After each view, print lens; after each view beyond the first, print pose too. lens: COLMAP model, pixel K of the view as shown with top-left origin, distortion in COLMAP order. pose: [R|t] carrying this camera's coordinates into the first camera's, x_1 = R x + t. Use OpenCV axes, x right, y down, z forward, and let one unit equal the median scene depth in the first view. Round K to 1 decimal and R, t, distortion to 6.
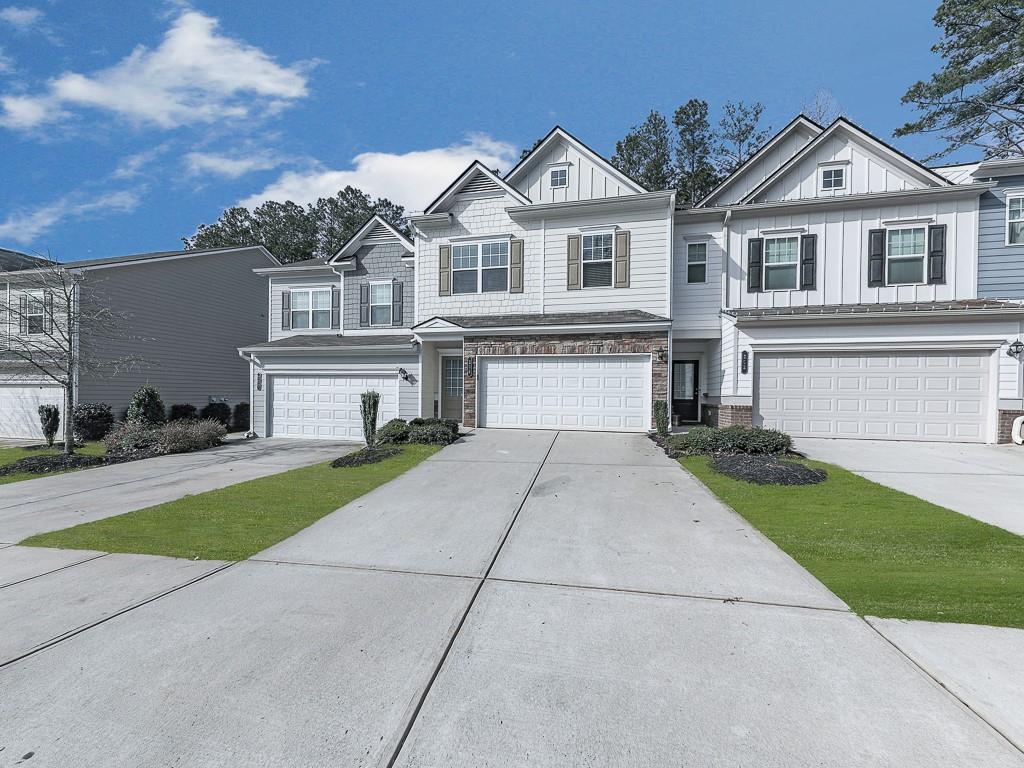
lens RADIAL K [[393.9, 0, 506.8], [0, 393.9, 384.4], [0, 0, 1]] dist [0.010878, -0.002070]
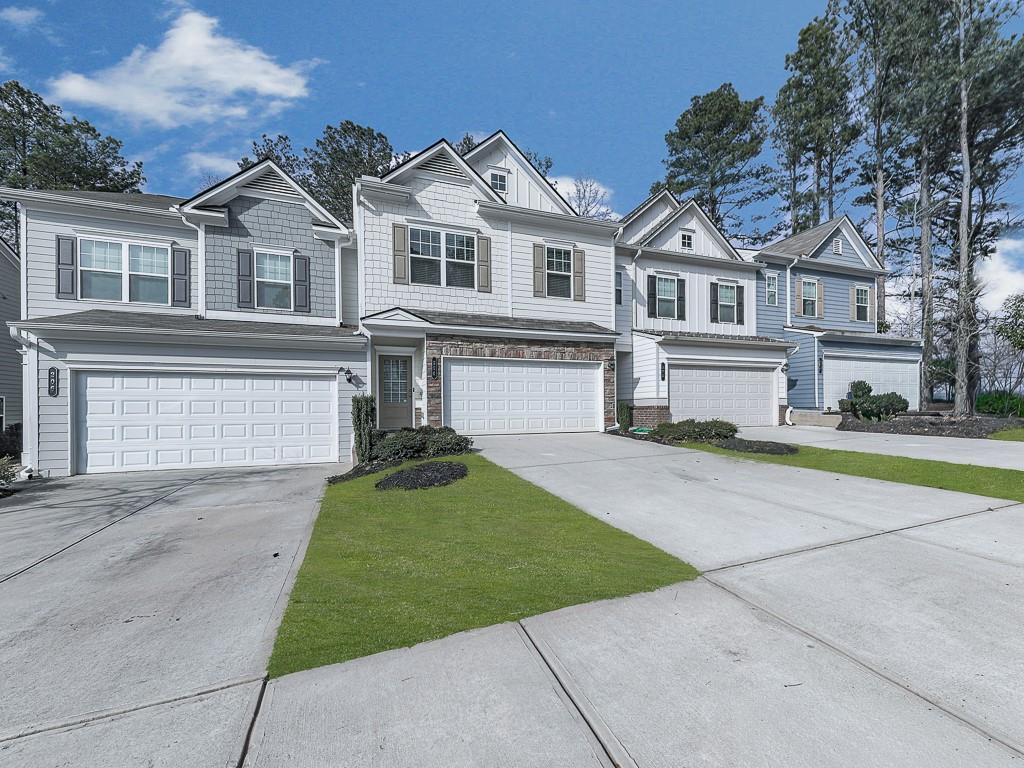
lens RADIAL K [[404.5, 0, 514.6], [0, 404.5, 391.8], [0, 0, 1]] dist [0.009556, -0.002049]
pose [[0.841576, 0.001913, 0.540135, -0.441483], [0.001320, 0.999983, -0.005600, 0.013972], [-0.540137, 0.005426, 0.841560, 0.139407]]
